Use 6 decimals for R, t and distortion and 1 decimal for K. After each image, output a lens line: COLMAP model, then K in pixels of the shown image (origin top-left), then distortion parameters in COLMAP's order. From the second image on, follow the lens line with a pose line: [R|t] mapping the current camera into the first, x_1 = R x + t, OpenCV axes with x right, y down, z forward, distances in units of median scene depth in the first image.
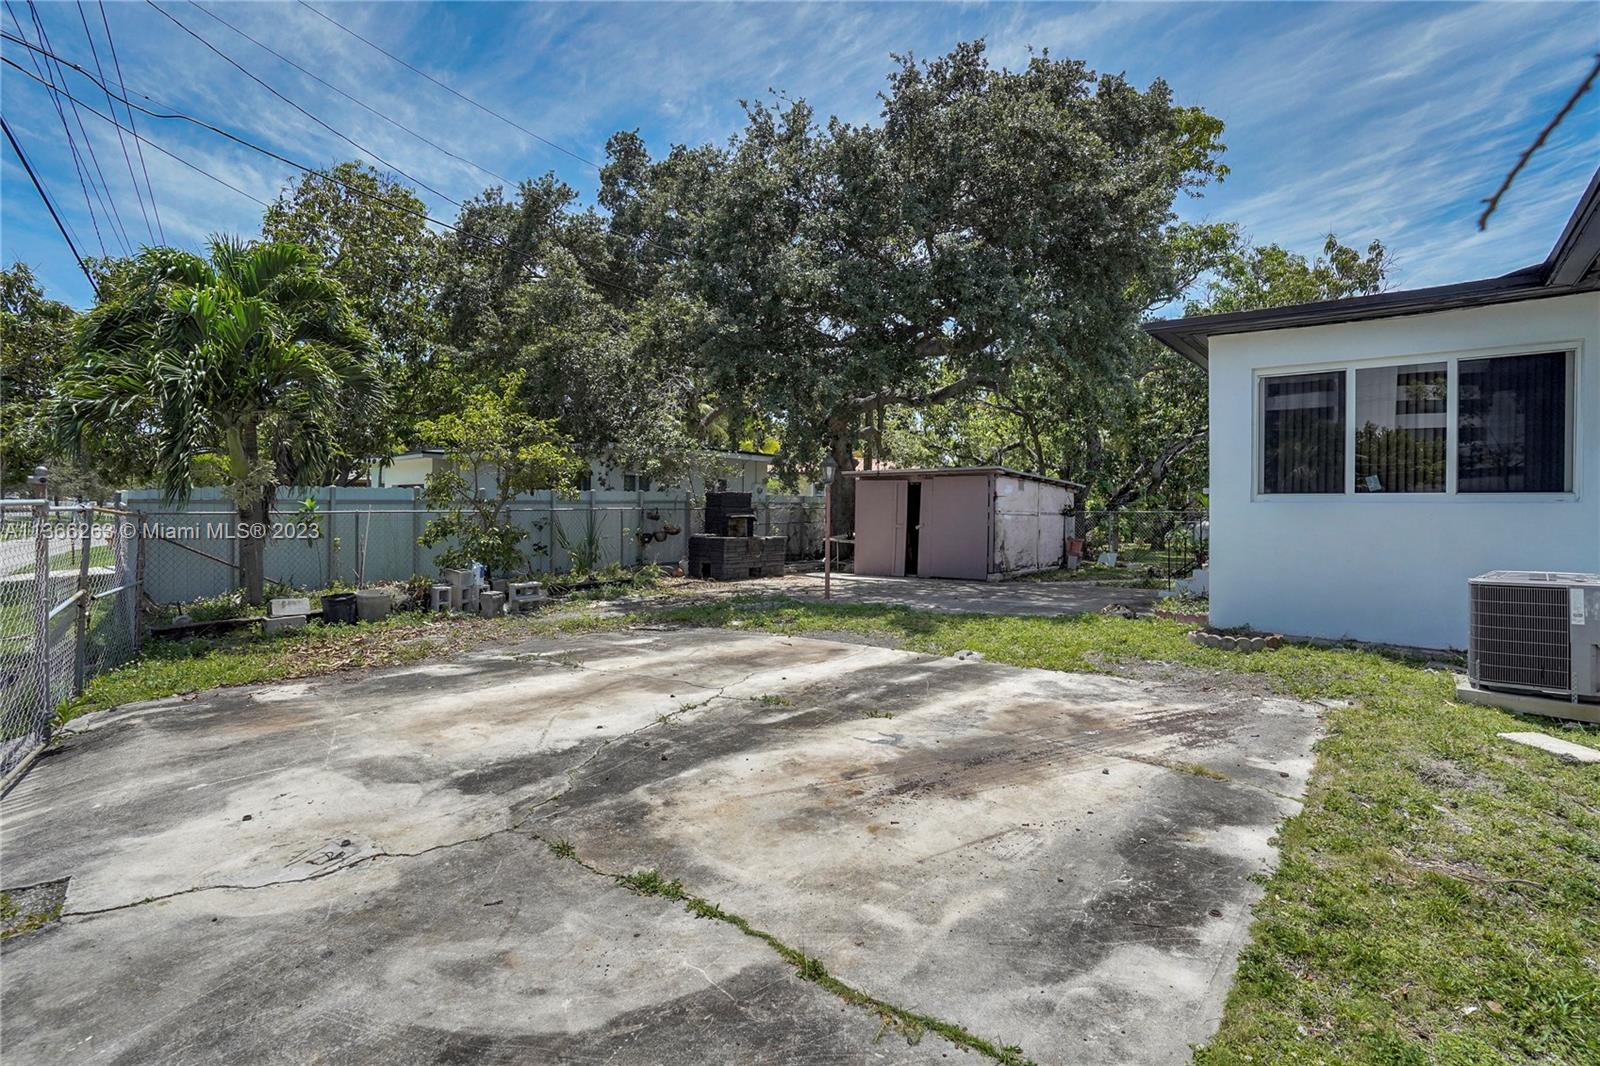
lens RADIAL K [[768.2, 0, 799.8], [0, 768.2, 522.7], [0, 0, 1]] dist [-0.092959, 0.037365]
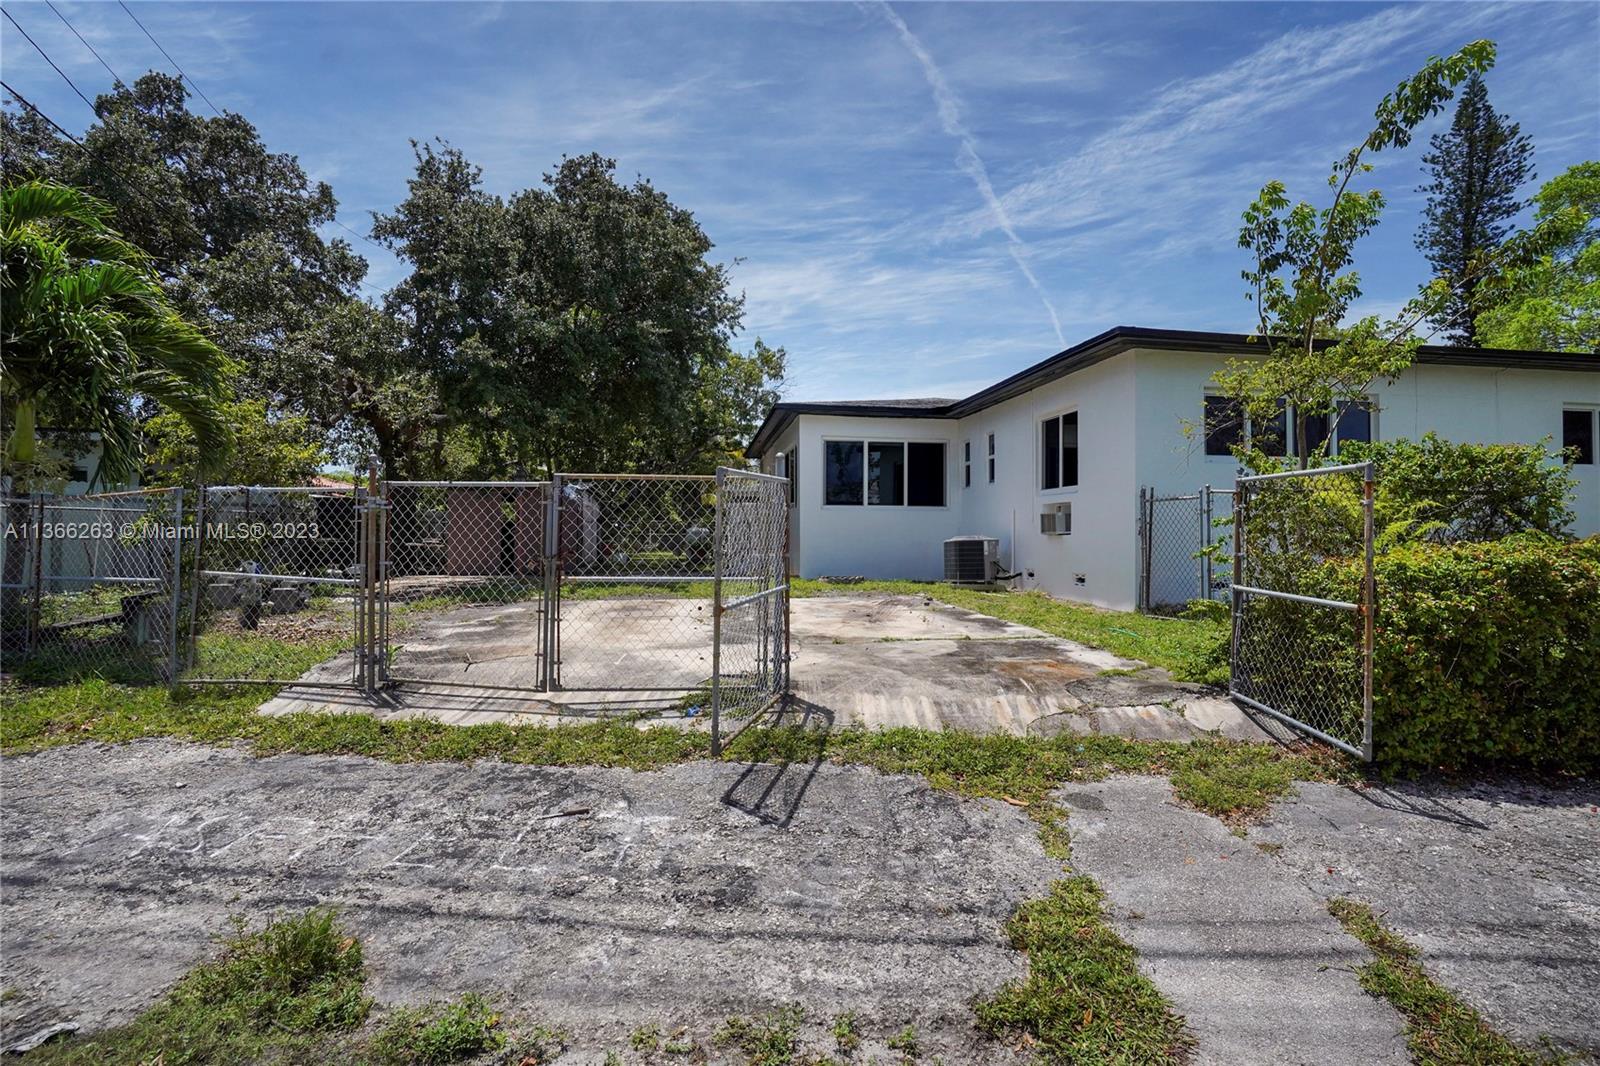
lens RADIAL K [[768.2, 0, 799.8], [0, 768.2, 522.7], [0, 0, 1]] dist [-0.092959, 0.037365]
pose [[0.661907, 0.007733, 0.749546, -0.796372], [0.012280, 0.999701, -0.021158, 0.042005], [-0.749486, 0.023209, 0.661614, -0.180464]]
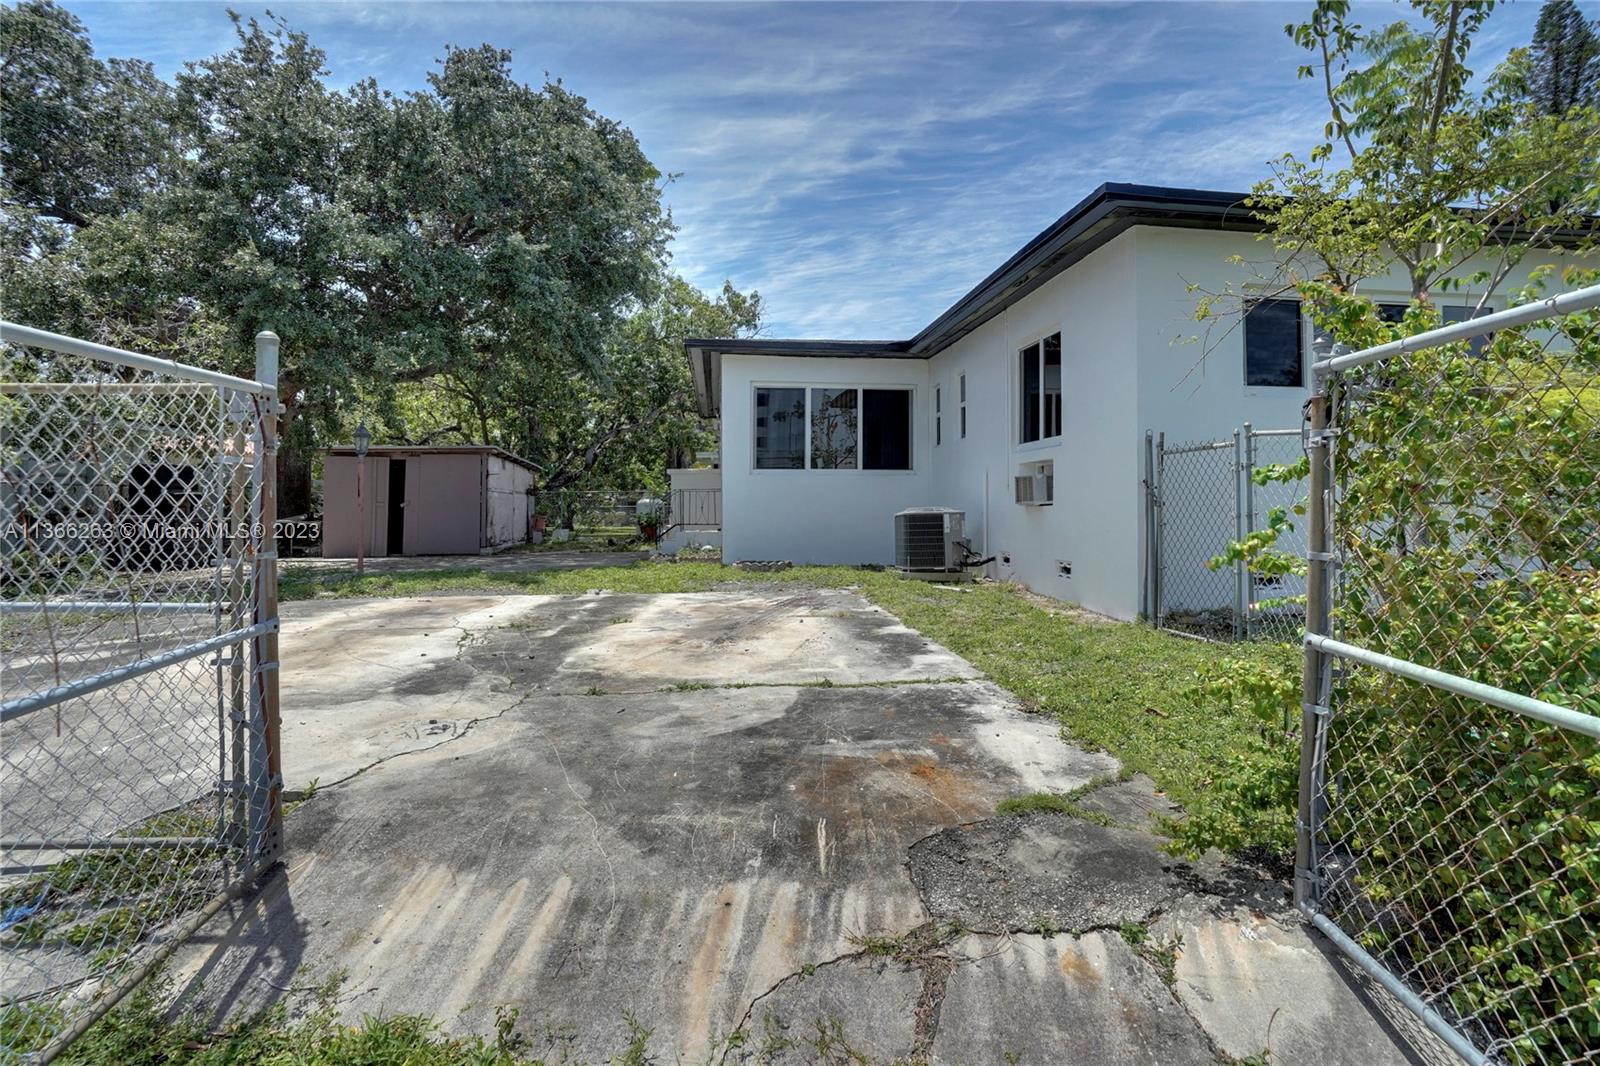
lens RADIAL K [[783.9, 0, 806.3], [0, 783.9, 497.1], [0, 0, 1]] dist [-0.079693, 0.026004]
pose [[0.684784, 0.000738, 0.728746, -0.395479], [0.017377, 0.999699, -0.017341, 0.041705], [-0.728539, 0.024538, 0.684565, -0.092517]]
